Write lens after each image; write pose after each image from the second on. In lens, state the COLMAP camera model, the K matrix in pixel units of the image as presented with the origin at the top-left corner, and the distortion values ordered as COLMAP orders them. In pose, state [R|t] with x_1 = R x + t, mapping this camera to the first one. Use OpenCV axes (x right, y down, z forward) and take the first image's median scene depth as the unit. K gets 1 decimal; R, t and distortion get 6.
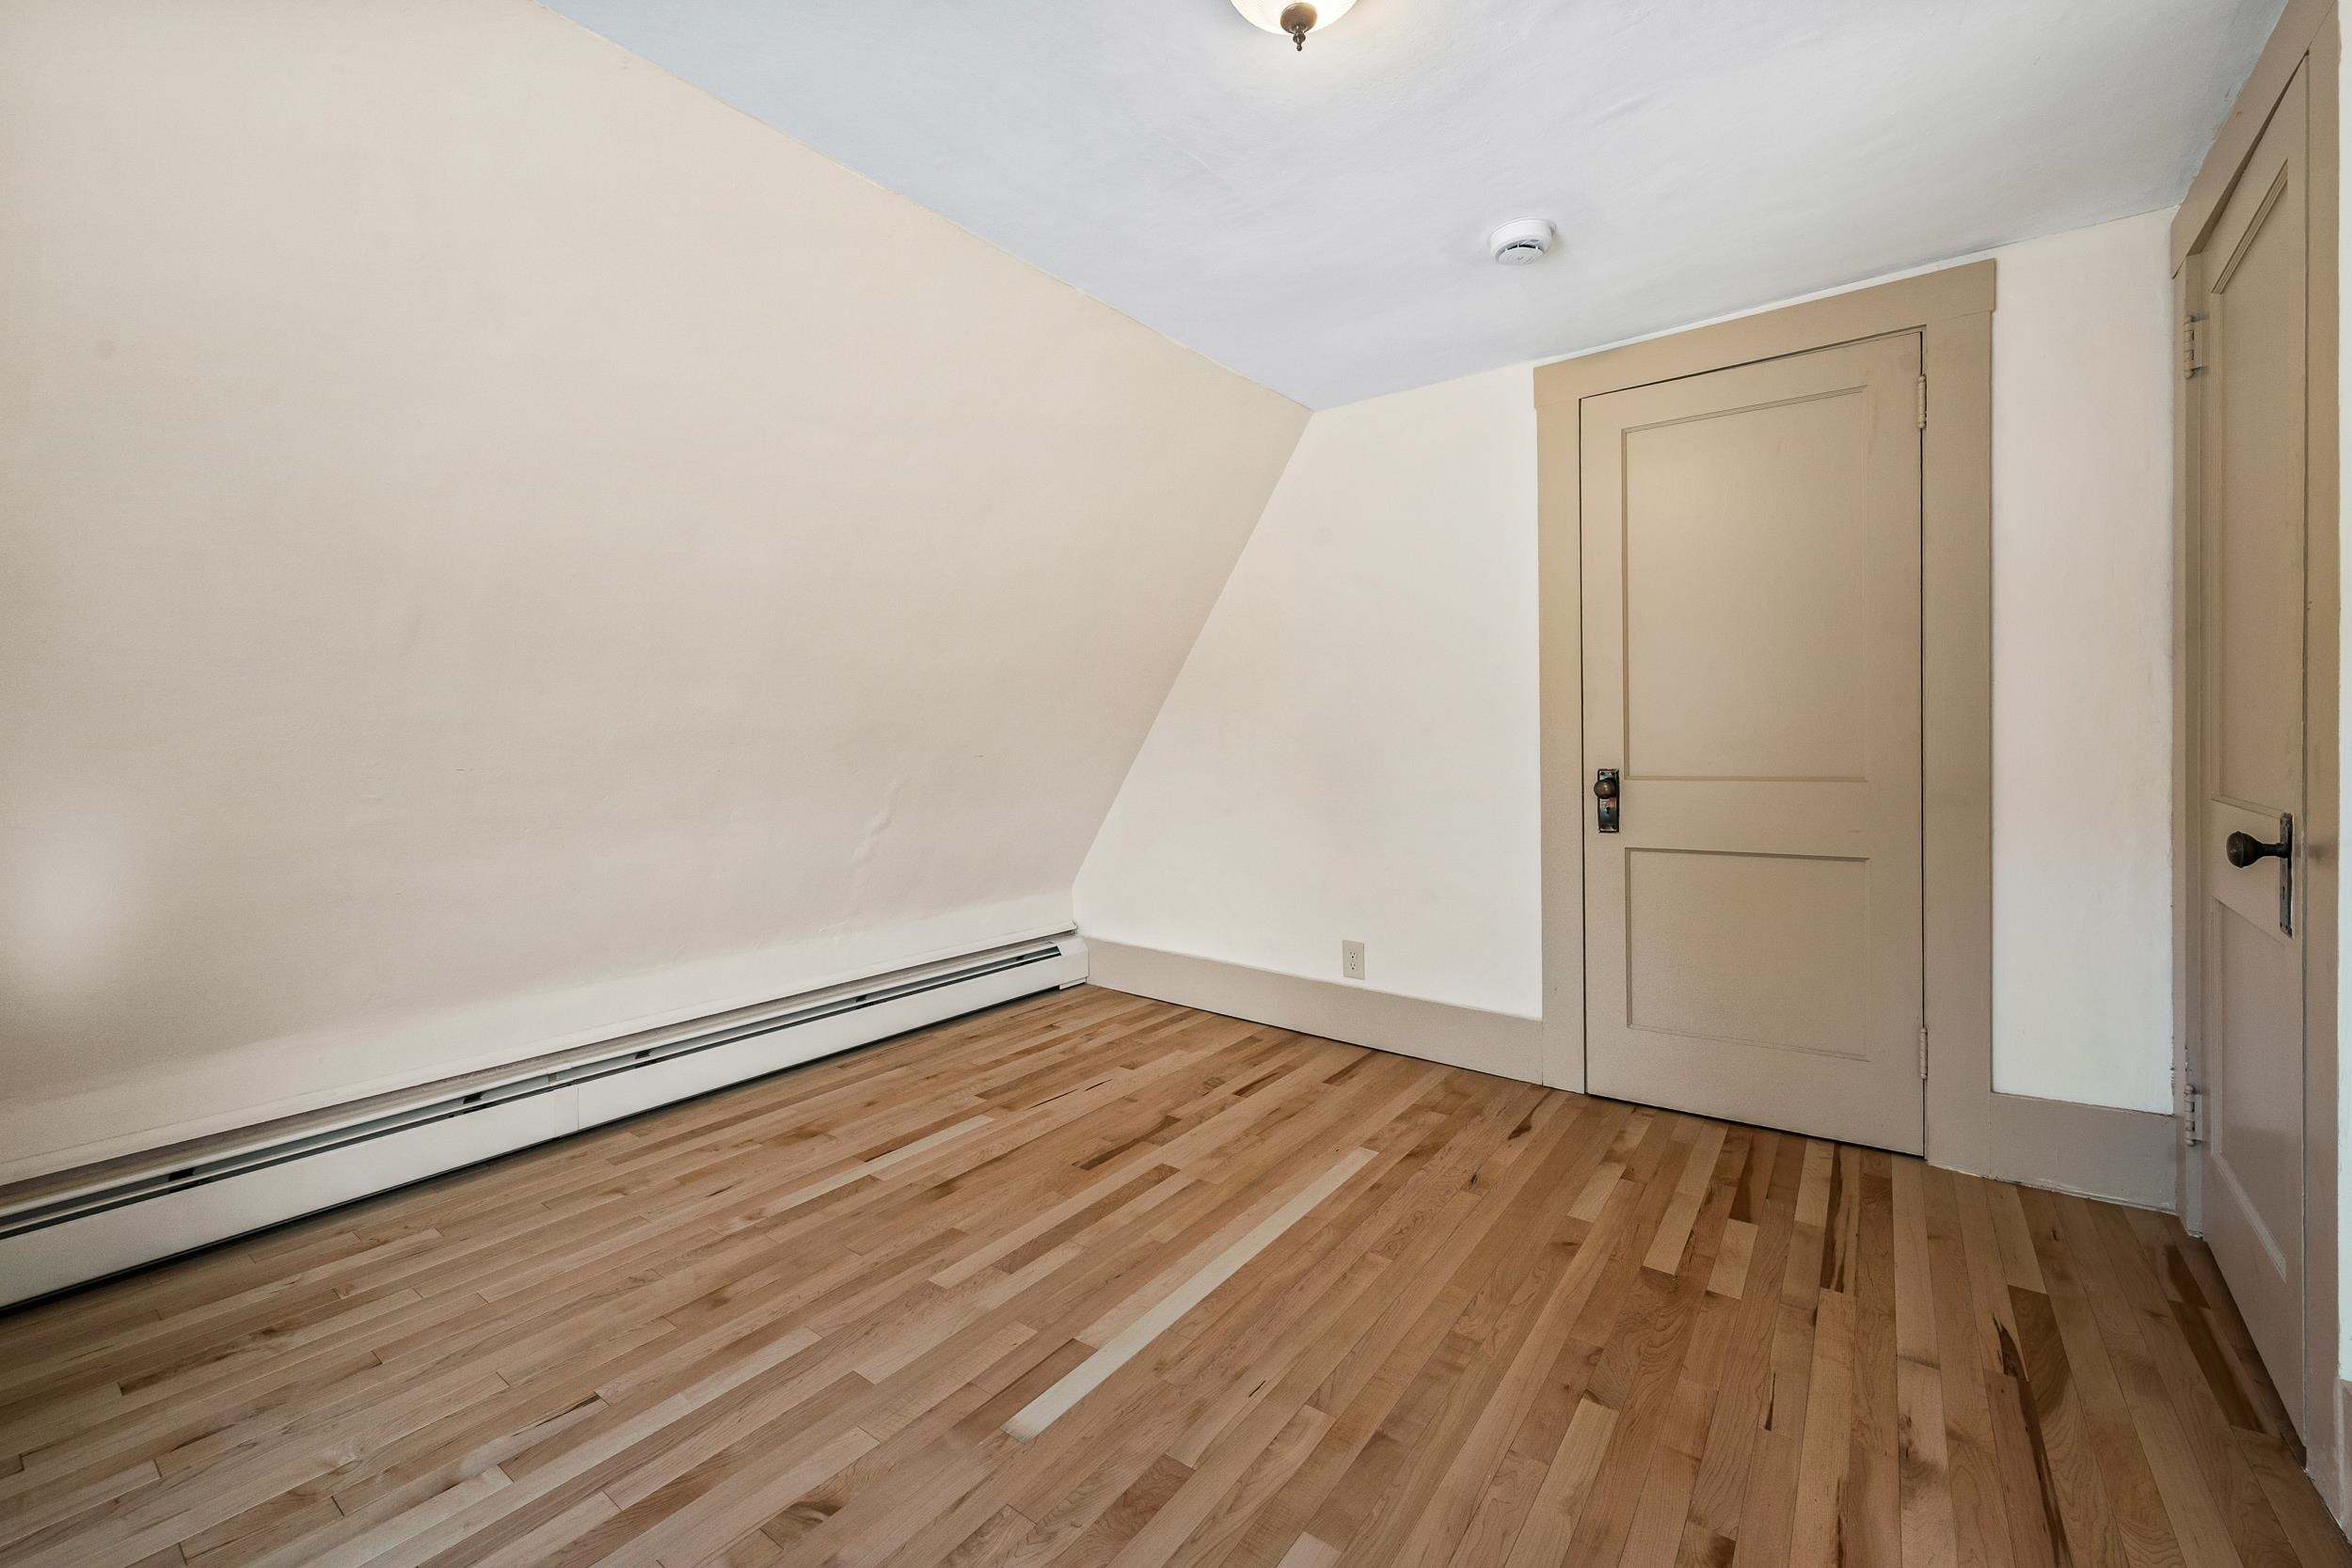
lens RADIAL K [[960.1, 0, 1182.2], [0, 960.1, 727.0], [0, 0, 1]] dist [0.002657, 0.000295]
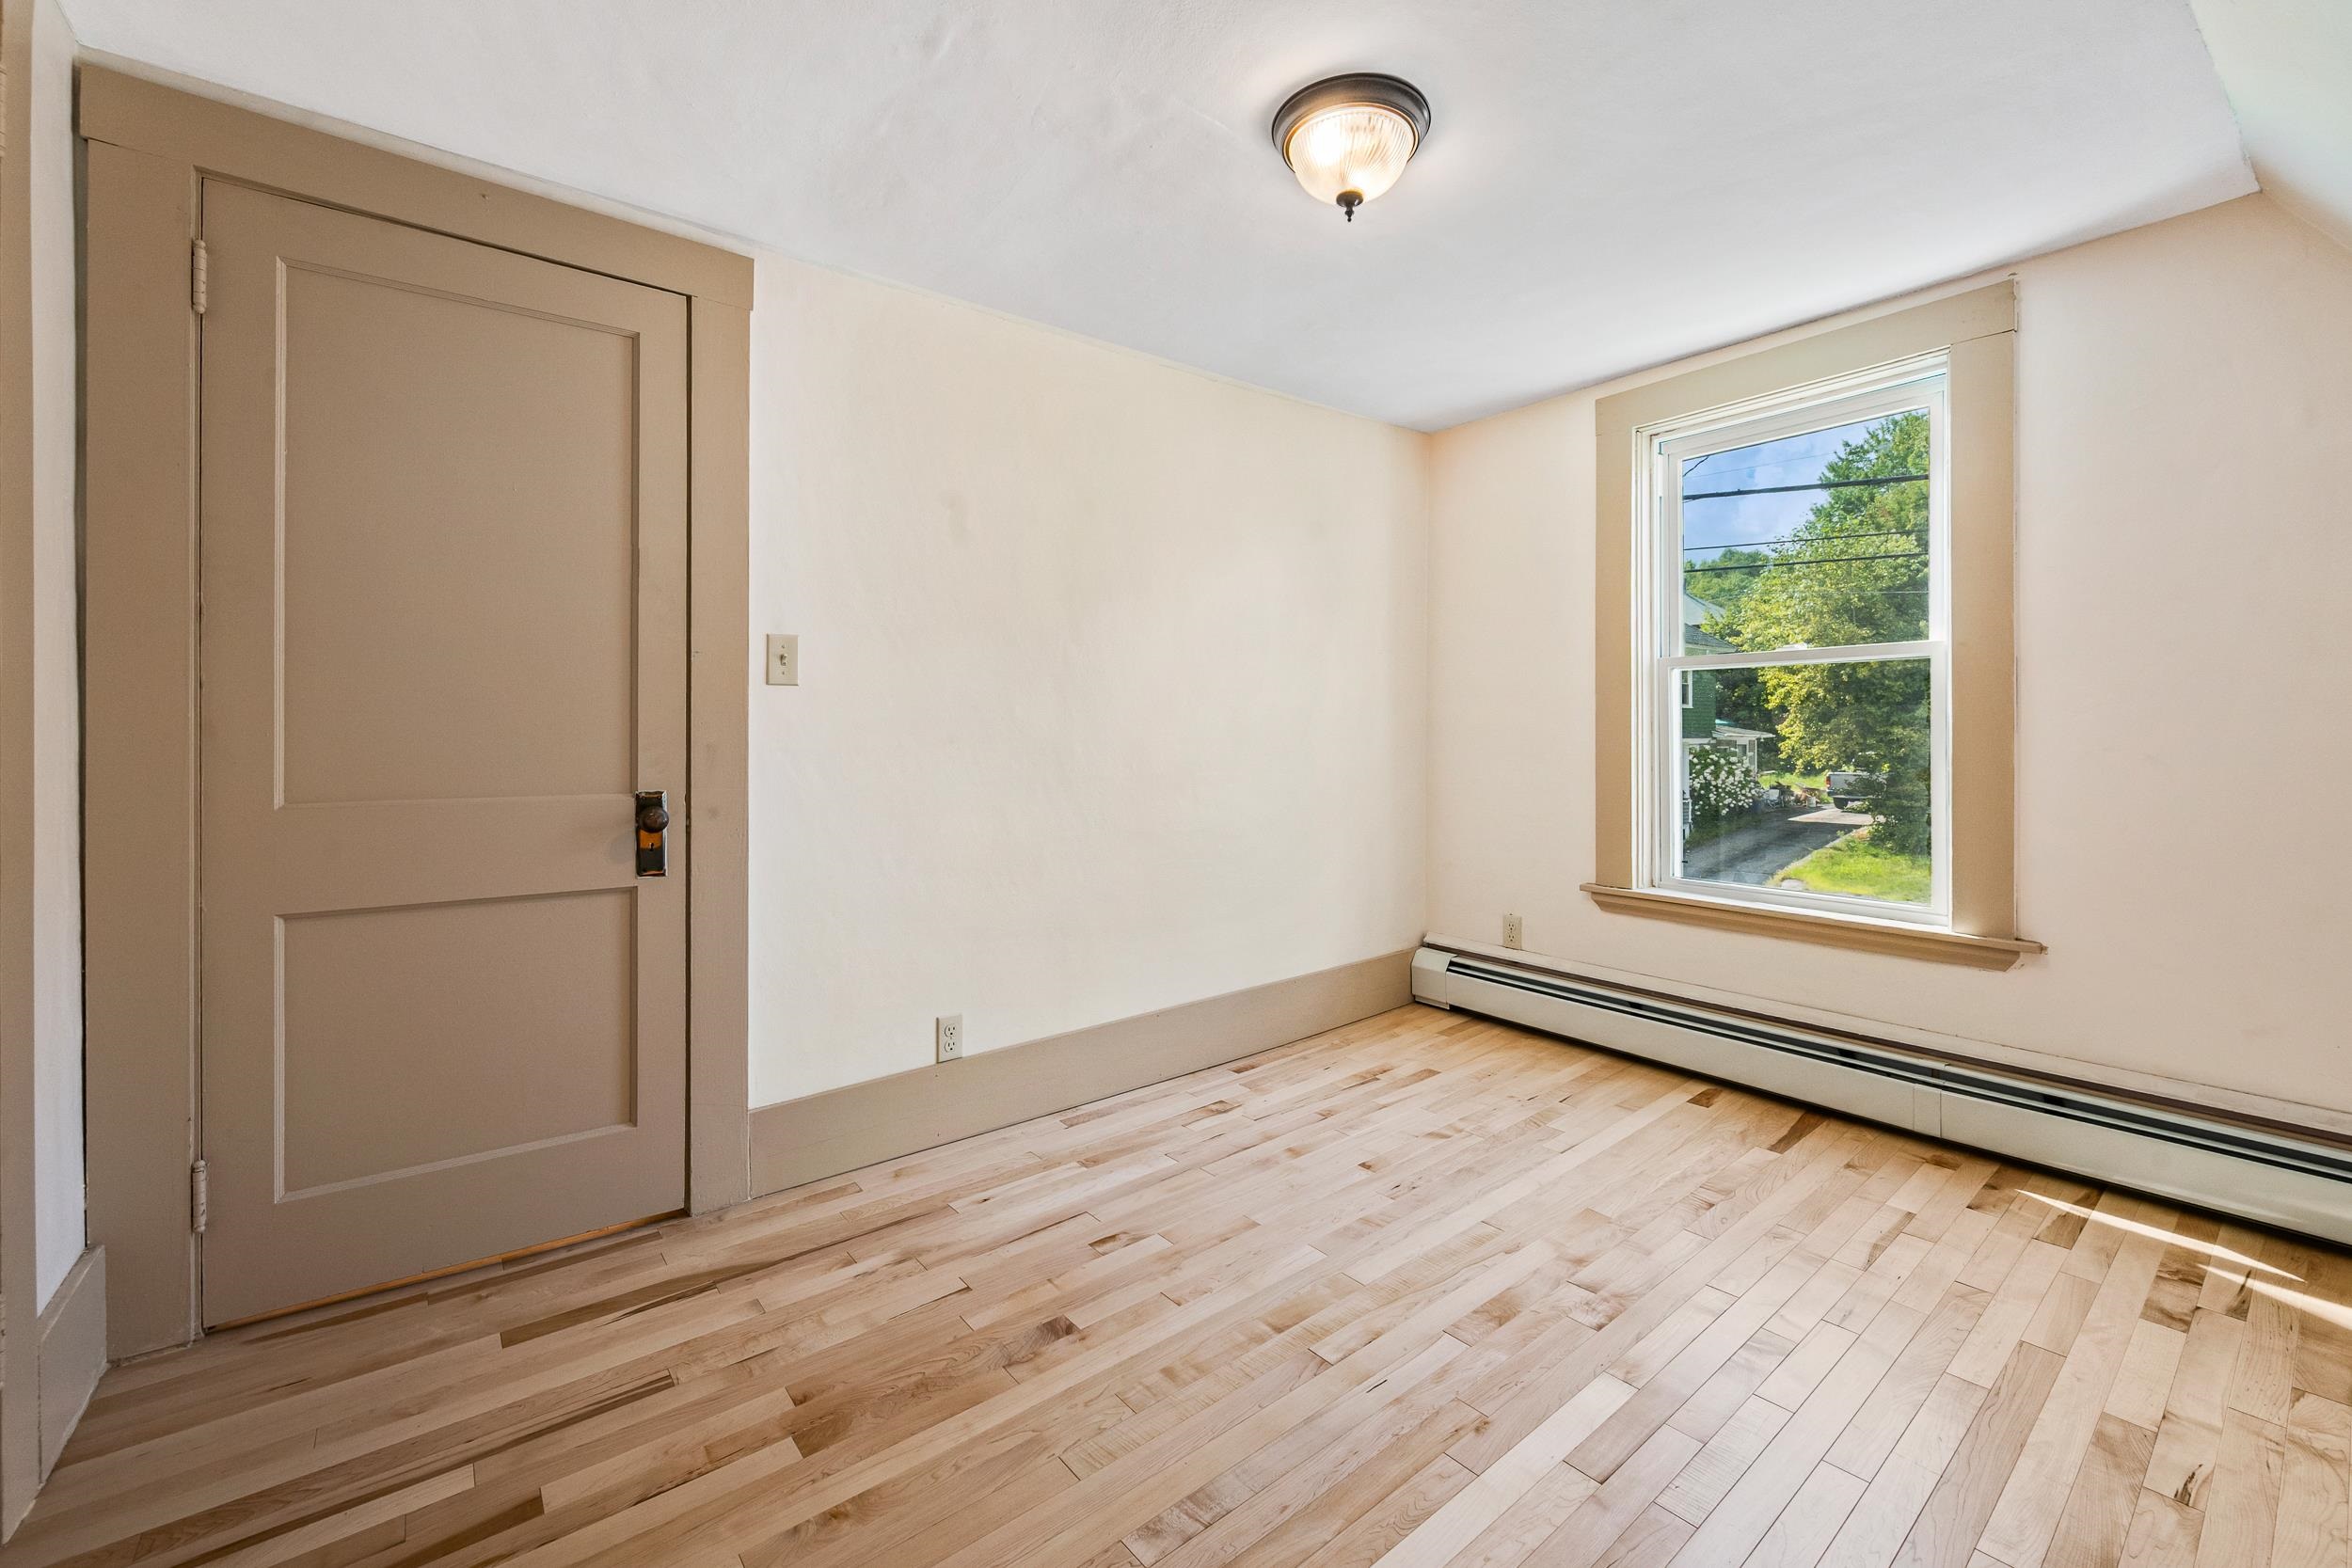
lens RADIAL K [[960.1, 0, 1182.2], [0, 960.1, 727.0], [0, 0, 1]] dist [0.002657, 0.000295]
pose [[-0.965122, 0.016548, 0.261276, 0.001561], [0.010645, 0.999655, -0.023991, 0.023020], [-0.261583, -0.020373, -0.964966, 1.336040]]
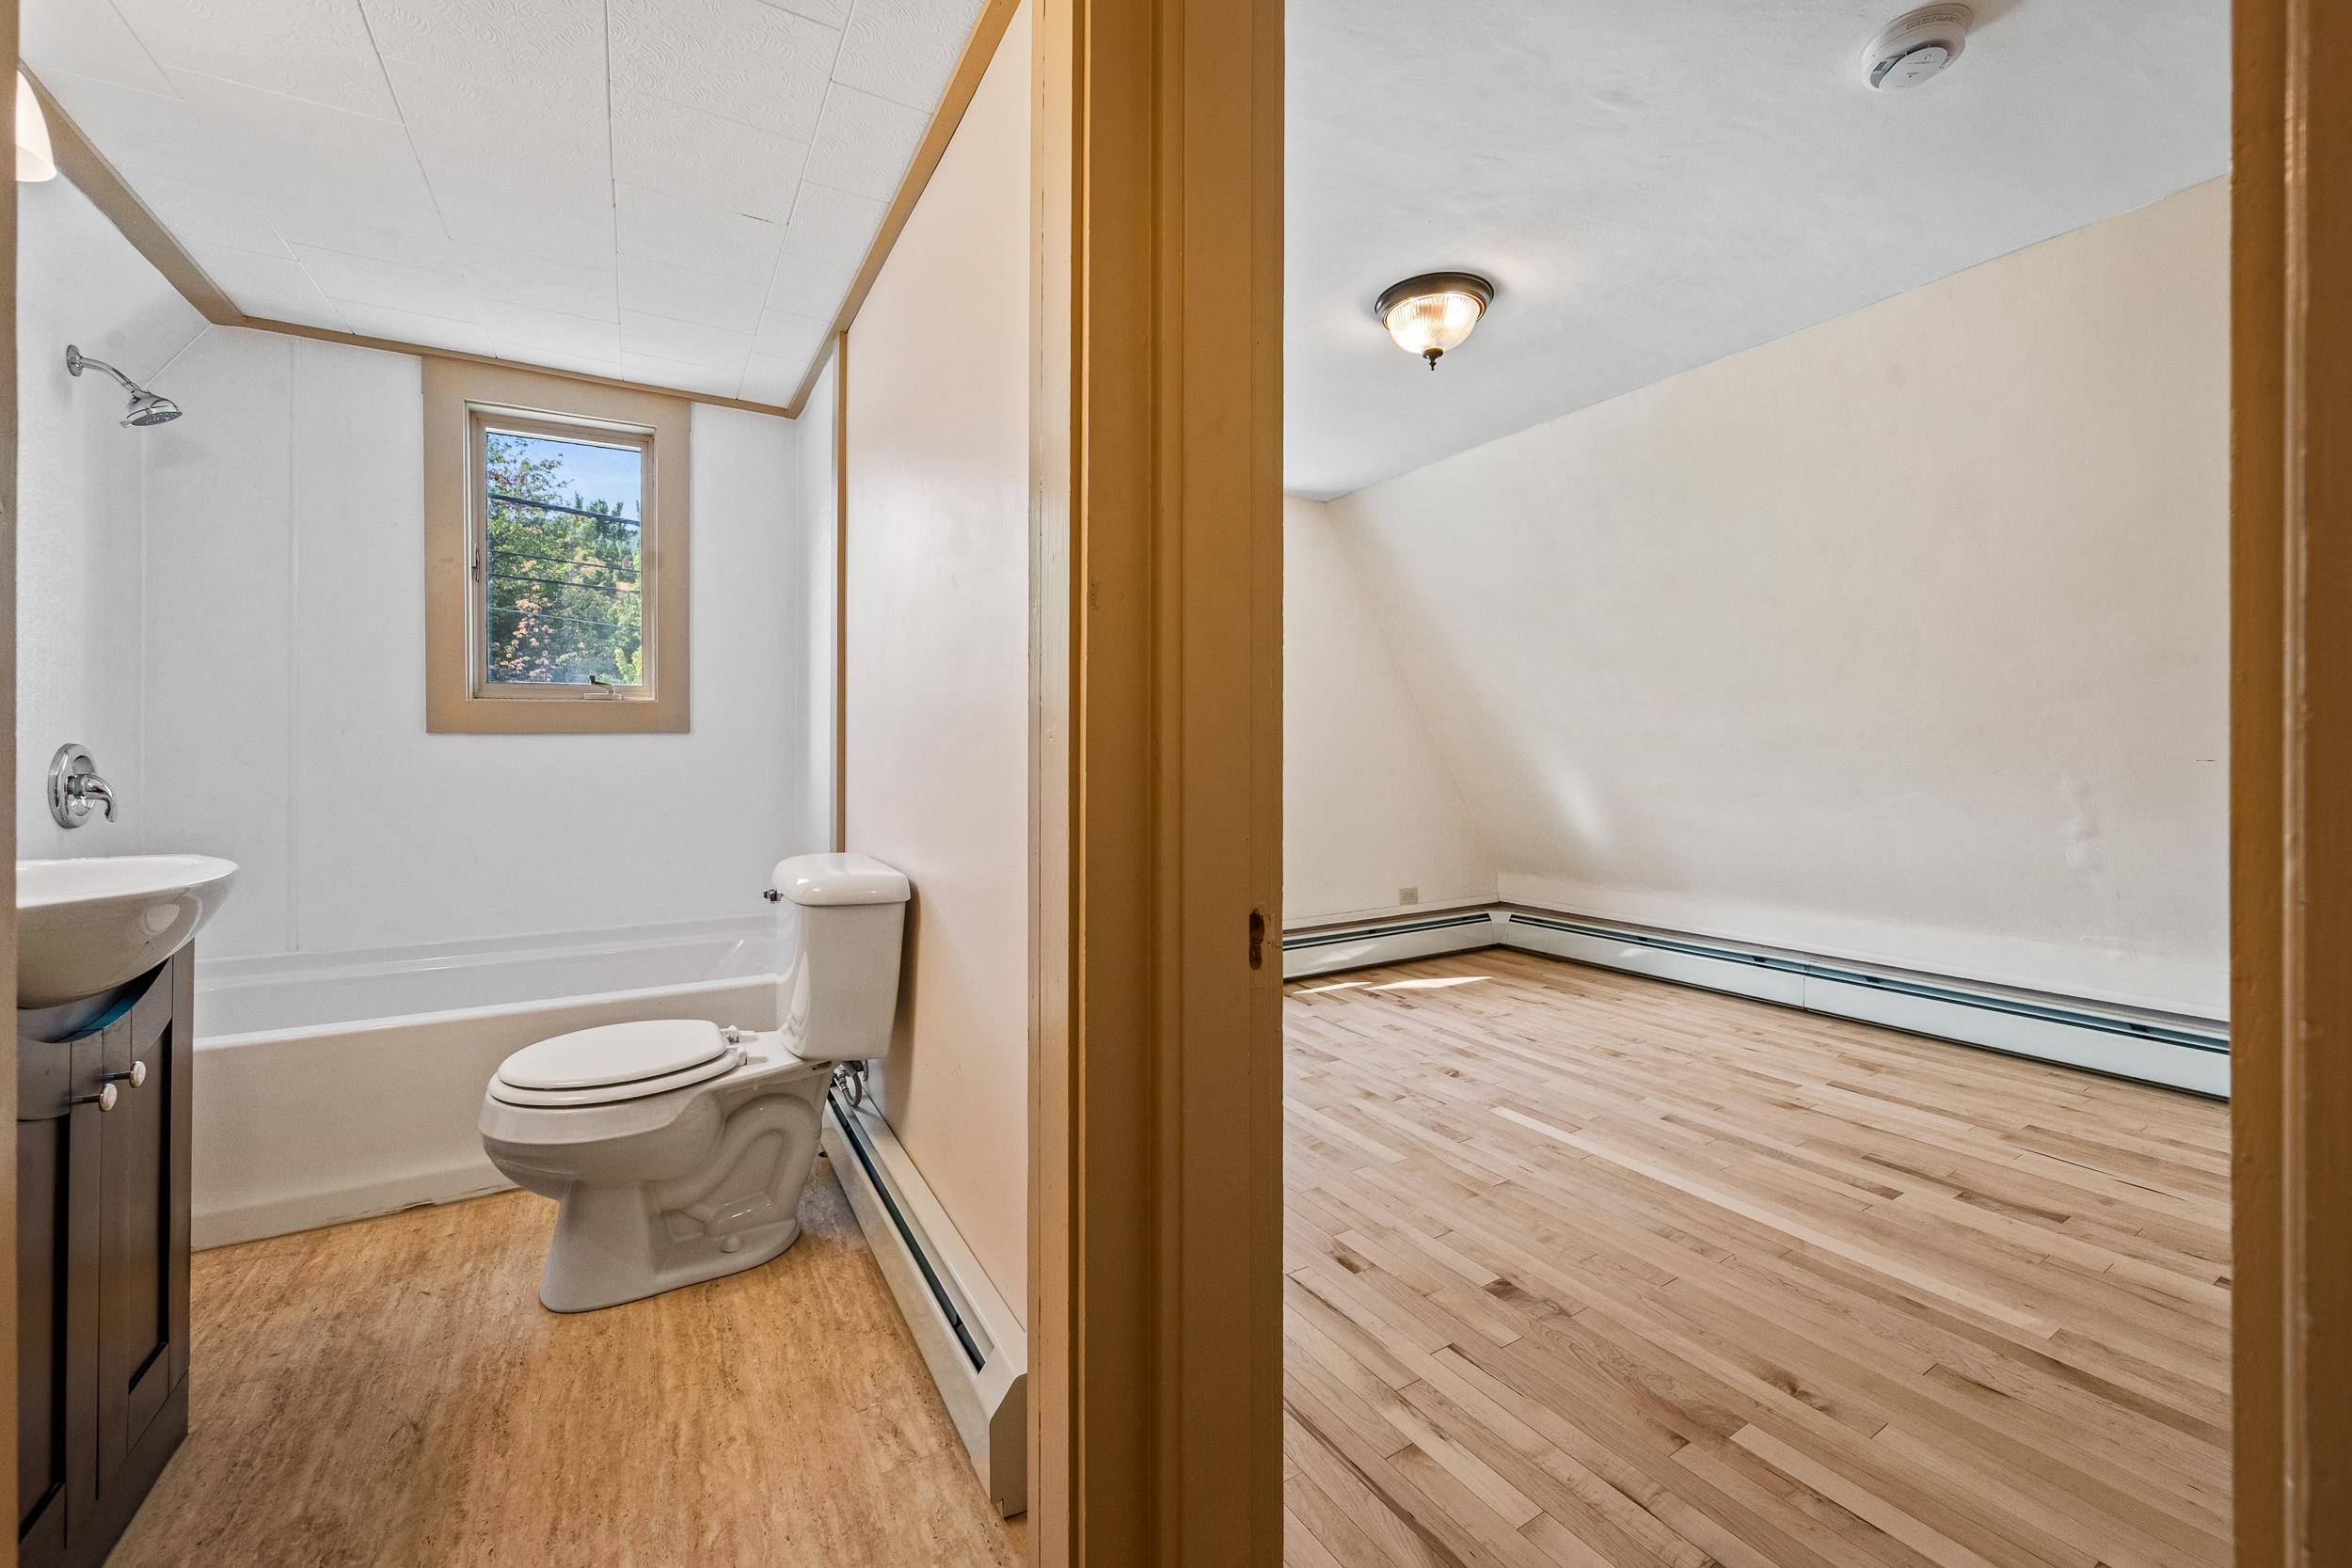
lens RADIAL K [[944.0, 0, 1189.1], [0, 944.0, 758.3], [0, 0, 1]] dist [0.001418, -0.000201]
pose [[-0.377676, 0.020593, -0.925709, 1.096427], [0.022259, 0.999666, 0.013156, 0.002863], [0.925670, -0.015637, -0.378008, 0.716408]]
